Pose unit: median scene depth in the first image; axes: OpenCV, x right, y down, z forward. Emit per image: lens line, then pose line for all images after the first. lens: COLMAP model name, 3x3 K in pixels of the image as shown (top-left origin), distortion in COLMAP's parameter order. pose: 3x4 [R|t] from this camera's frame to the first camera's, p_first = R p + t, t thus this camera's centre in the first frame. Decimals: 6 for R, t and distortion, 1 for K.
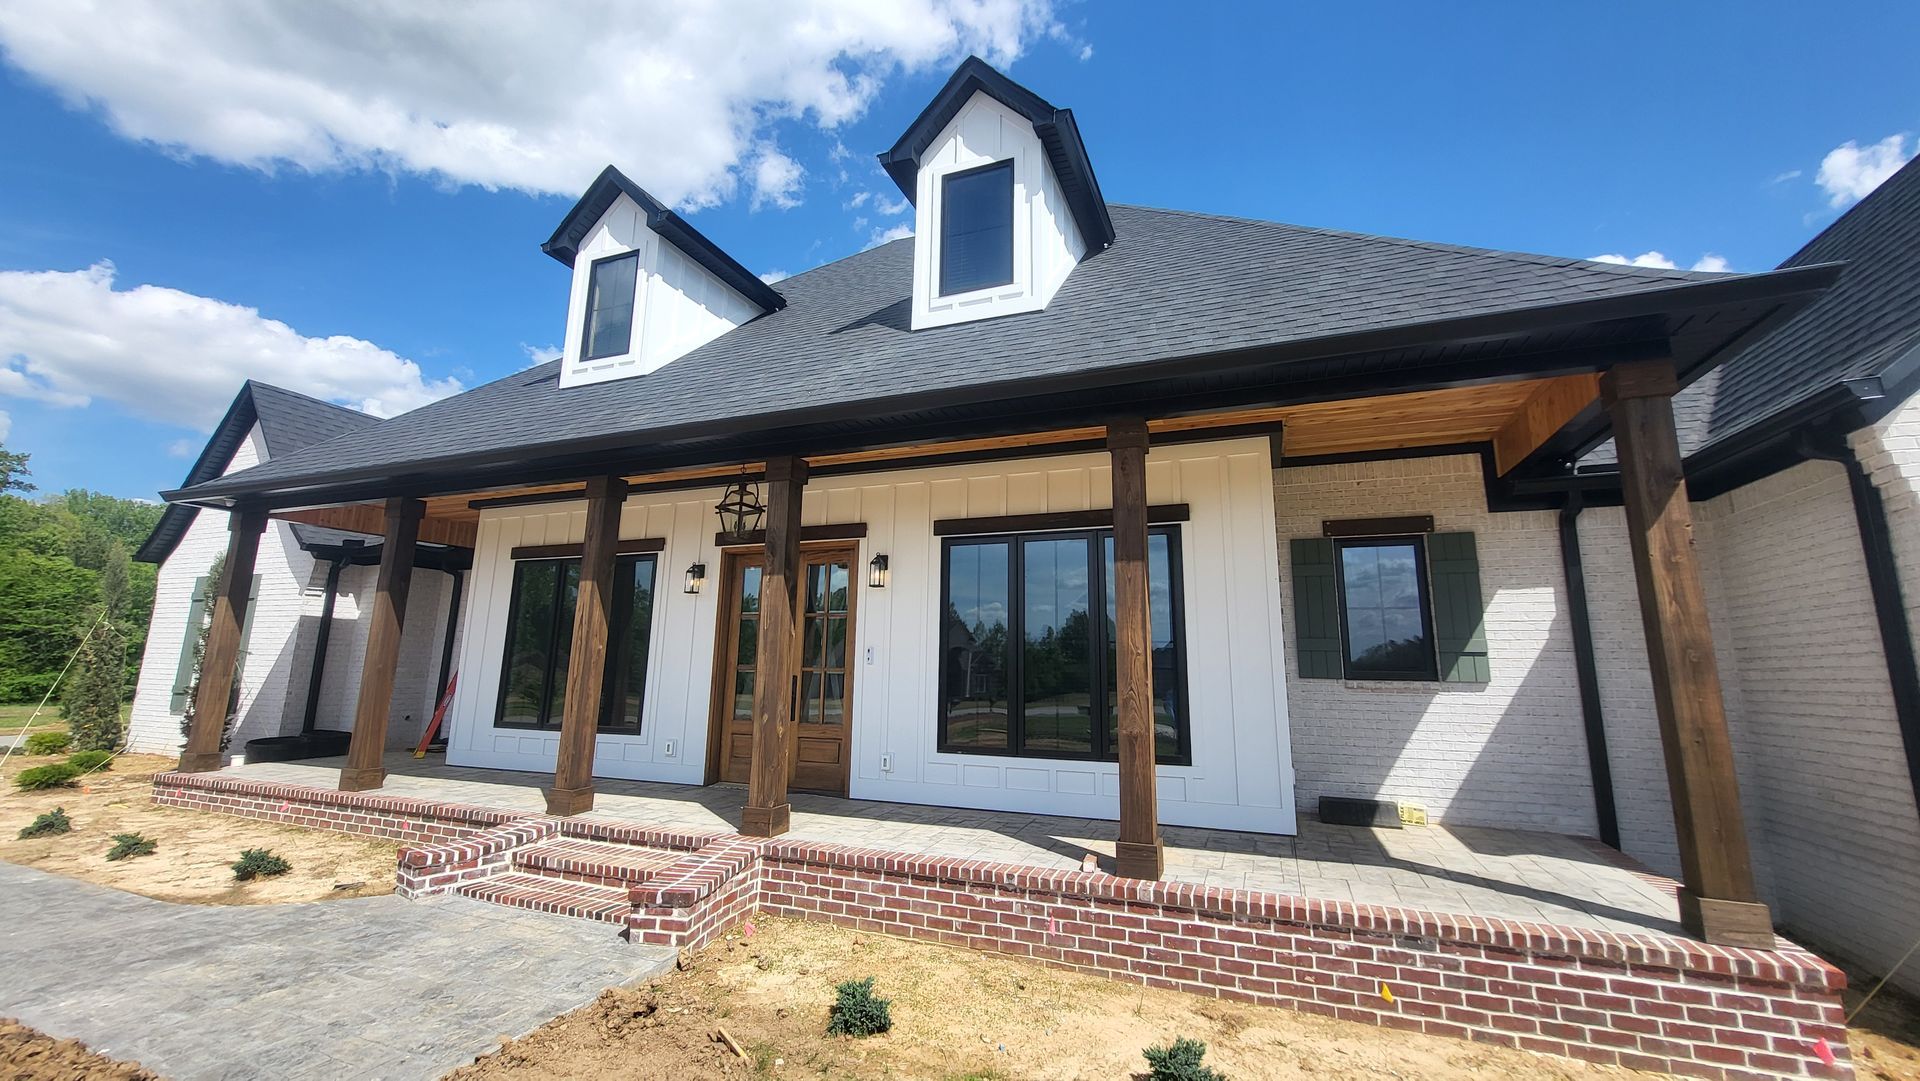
lens RADIAL K [[752.1, 0, 958.3], [0, 752.1, 532.5], [0, 0, 1]] dist [0.001877, -0.001290]
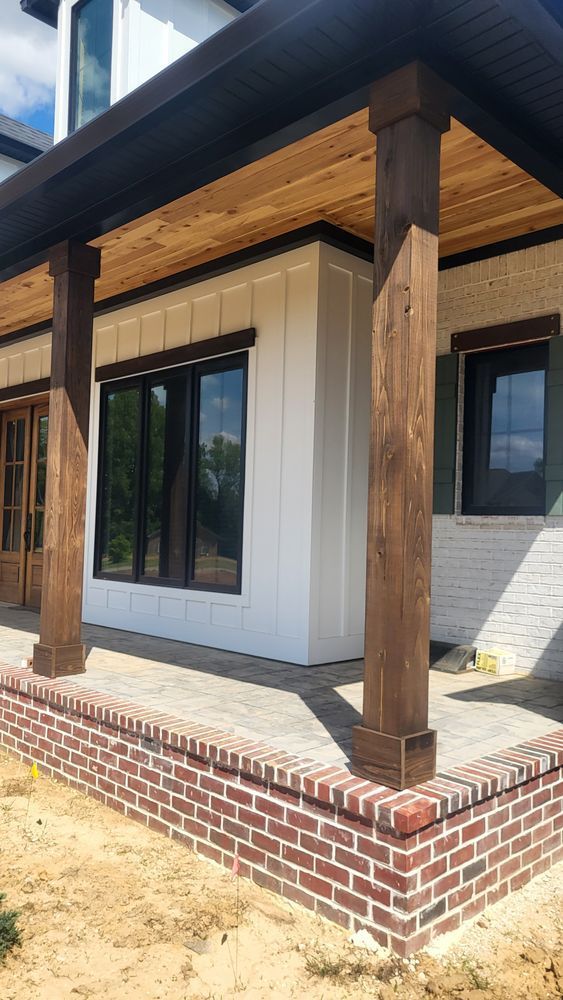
lens RADIAL K [[743.9, 0, 255.0], [0, 743.9, 518.9], [0, 0, 1]] dist [0.038653, -0.018243]
pose [[0.917867, 0.007849, -0.396811, 0.996388], [0.053100, 0.988387, 0.142376, 0.096566], [0.393321, -0.151753, 0.906791, 0.167269]]
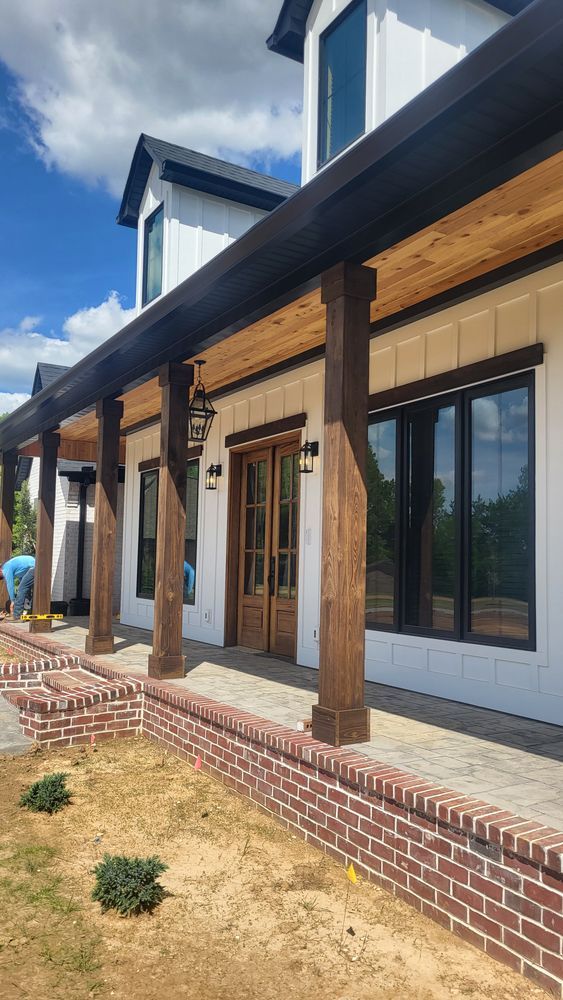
lens RADIAL K [[743.9, 0, 282.3], [0, 743.9, 520.2], [0, 0, 1]] dist [0.038653, -0.018243]
pose [[0.802239, -0.031792, -0.596157, 0.817992], [0.097185, 0.992216, 0.077866, 0.092557], [0.589040, -0.120405, 0.799083, 0.227138]]
